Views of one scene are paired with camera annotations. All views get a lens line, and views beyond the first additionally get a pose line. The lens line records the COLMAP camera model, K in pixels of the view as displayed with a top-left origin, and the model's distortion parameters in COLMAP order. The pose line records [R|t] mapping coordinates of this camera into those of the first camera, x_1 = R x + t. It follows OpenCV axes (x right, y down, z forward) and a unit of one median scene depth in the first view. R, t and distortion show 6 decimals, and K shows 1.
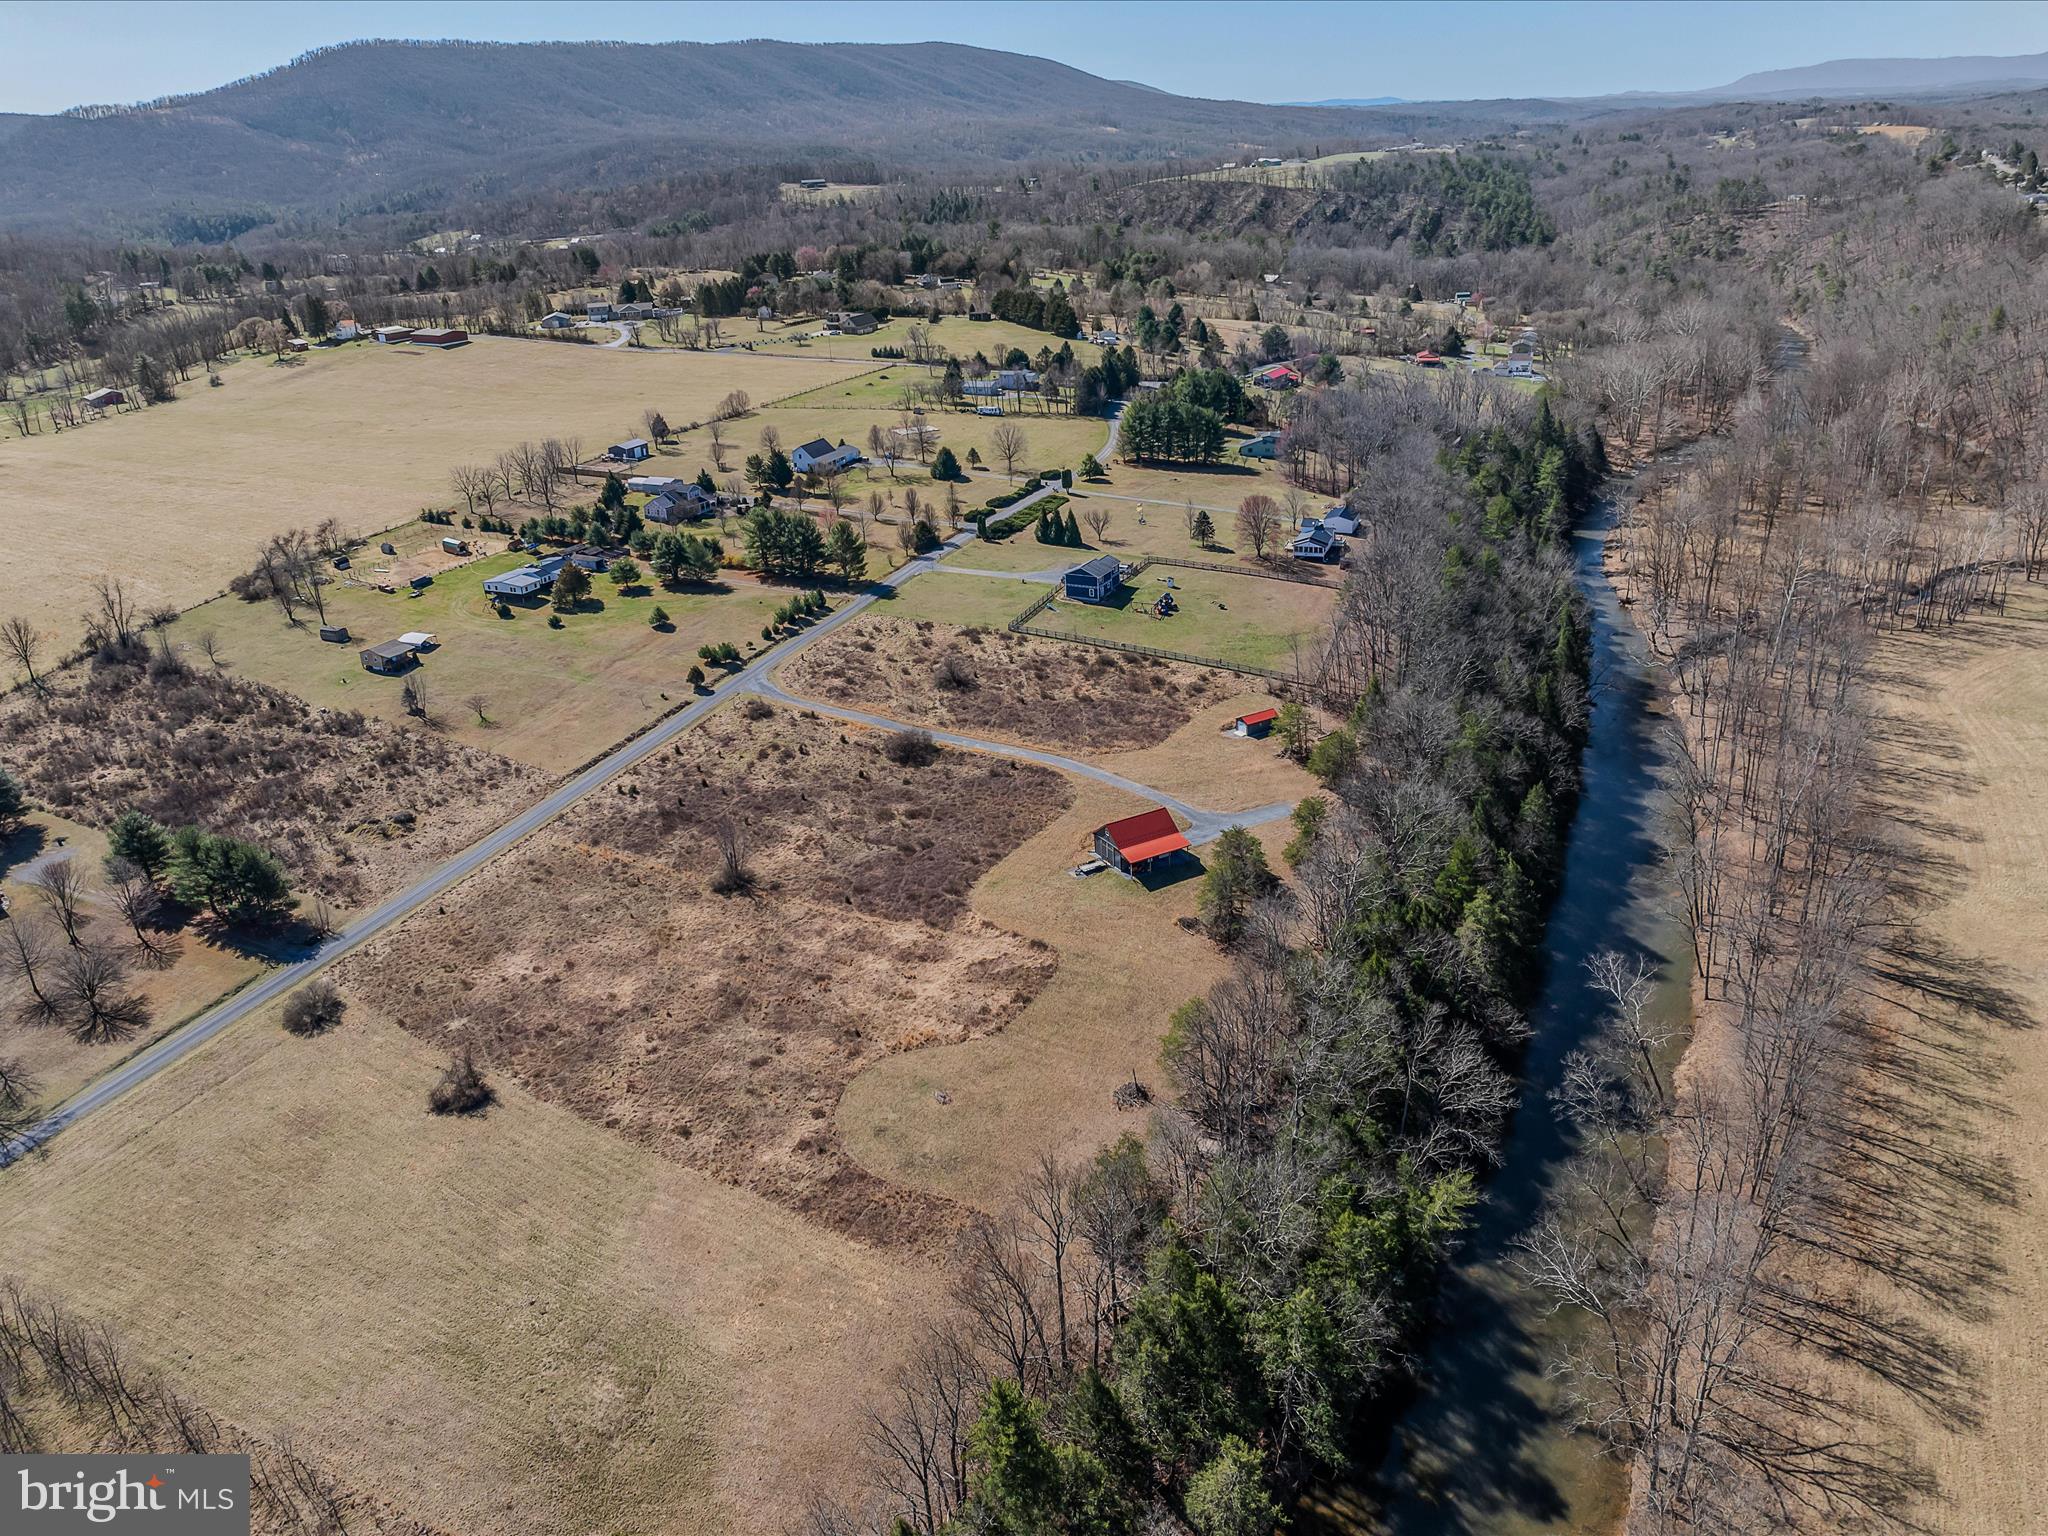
lens RADIAL K [[1520.4, 0, 1024.0], [0, 1520.4, 768.0], [0, 0, 1]] dist [-0.032282, -0.010210]
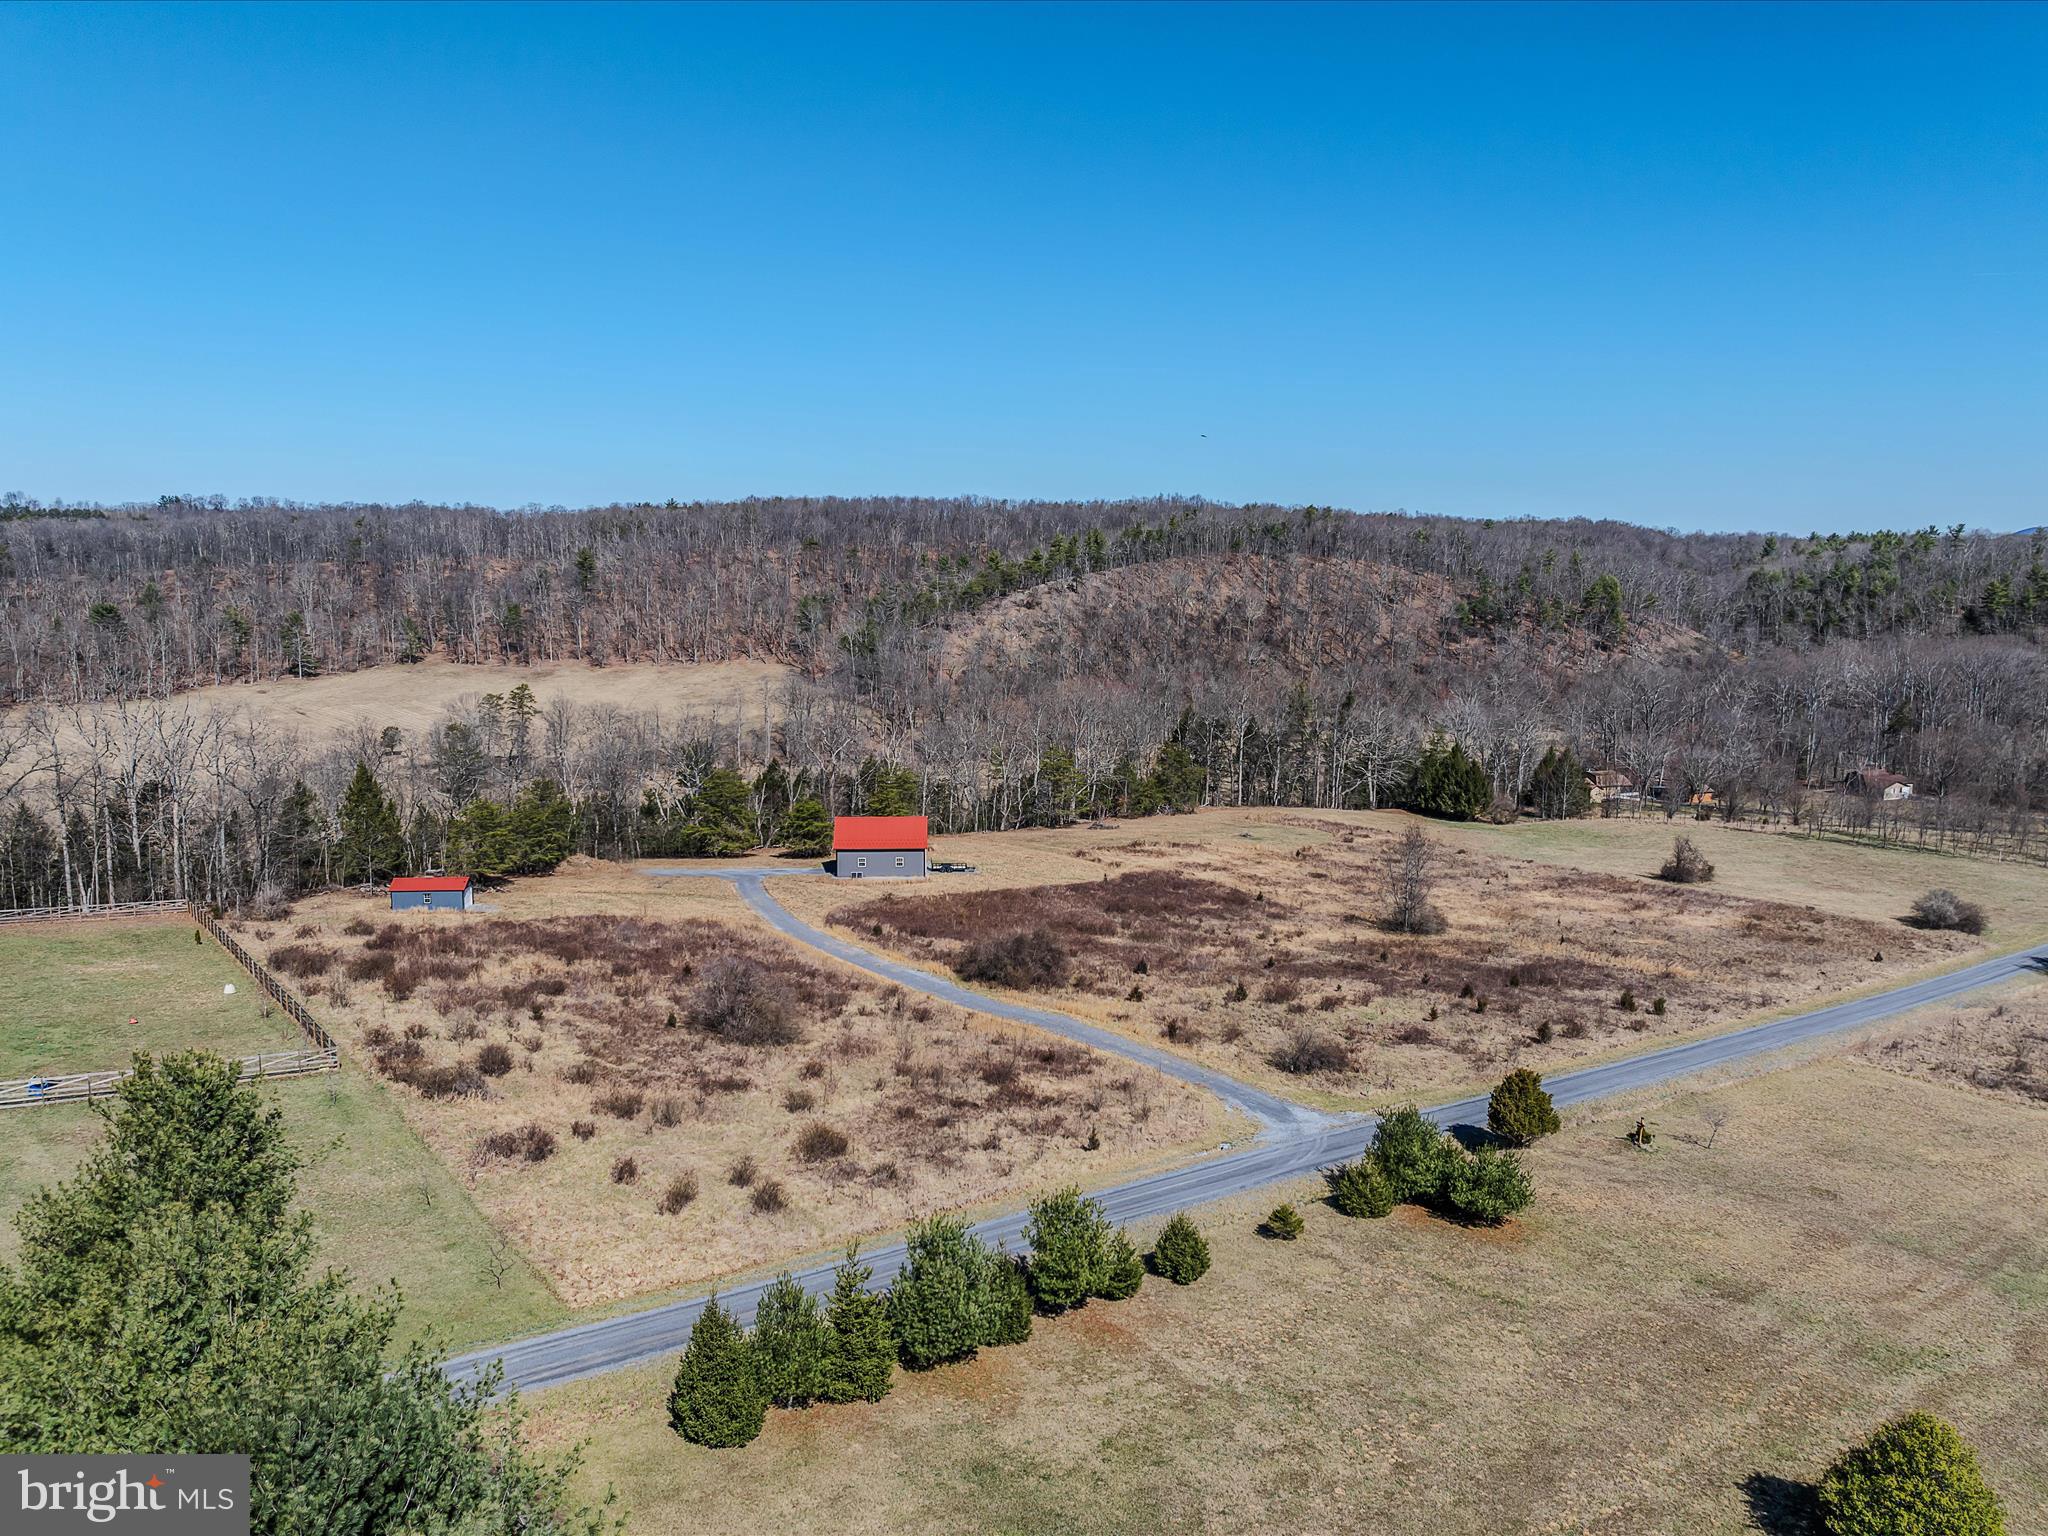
lens RADIAL K [[1442.2, 0, 1032.6], [0, 1442.2, 754.7], [0, 0, 1]] dist [-0.038944, 0.003985]
pose [[-0.902073, -0.017428, 0.431231, -0.293004], [0.197250, 0.872073, 0.447863, -0.290724], [-0.383870, 0.489066, -0.783236, 1.424344]]
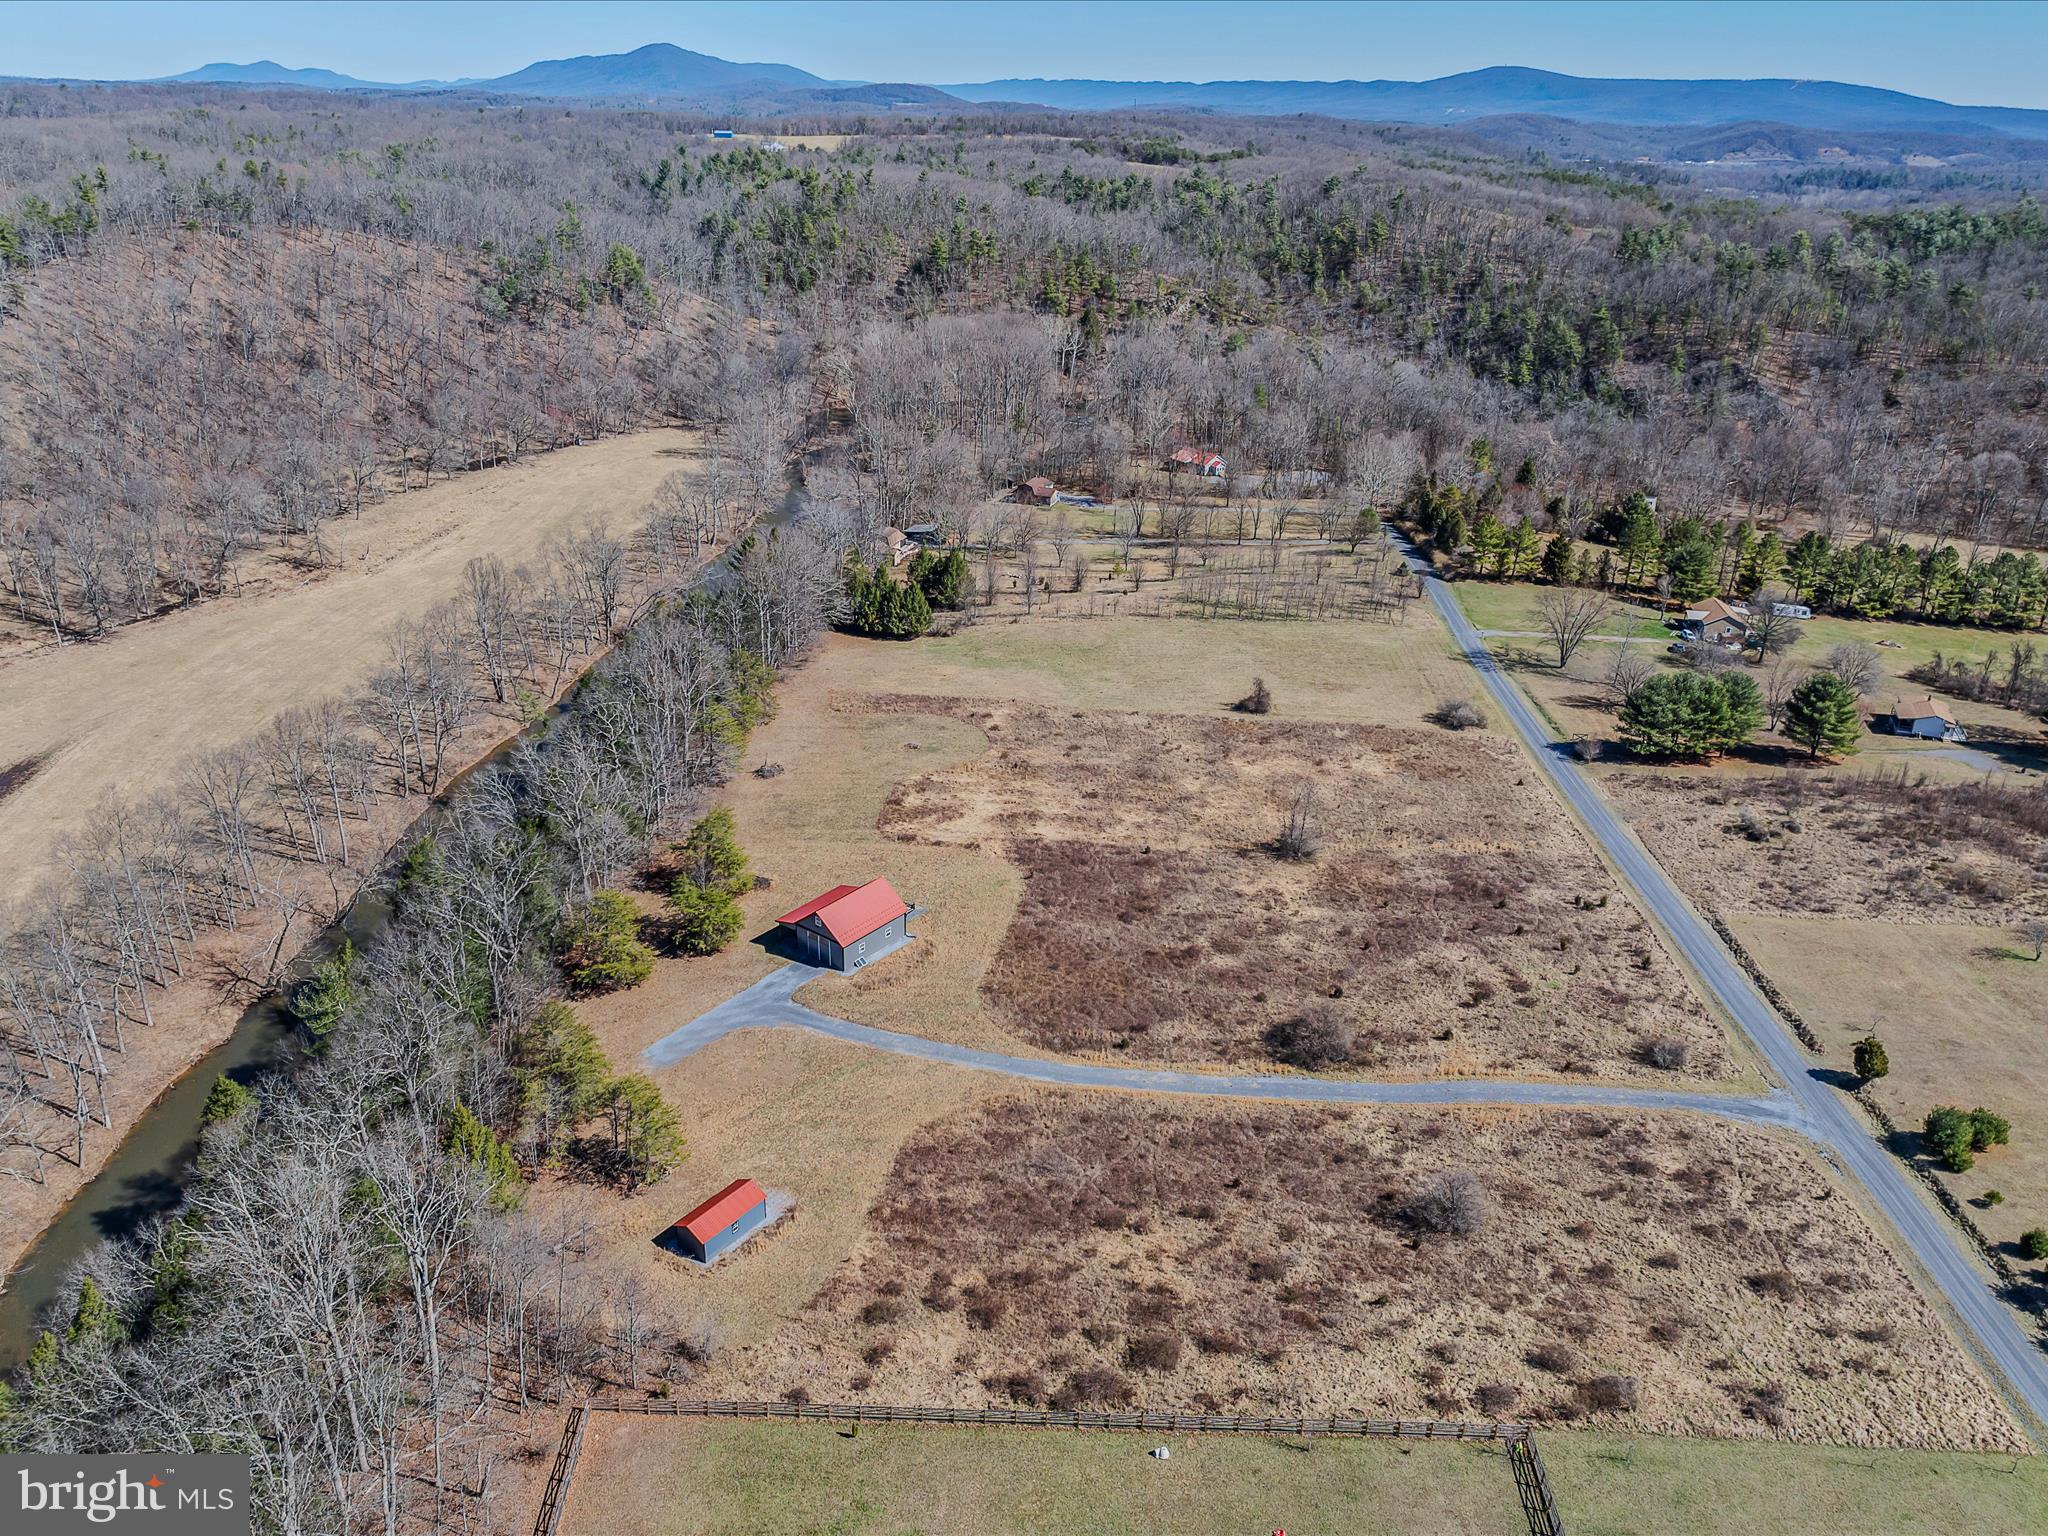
lens RADIAL K [[1503.2, 0, 1038.8], [0, 1503.2, 720.5], [0, 0, 1]] dist [-0.042954, -0.002828]
pose [[-0.918409, 0.170014, -0.357240, 0.221340], [-0.140639, 0.703687, 0.696452, -0.518332], [0.369792, 0.689870, -0.622361, 1.333503]]
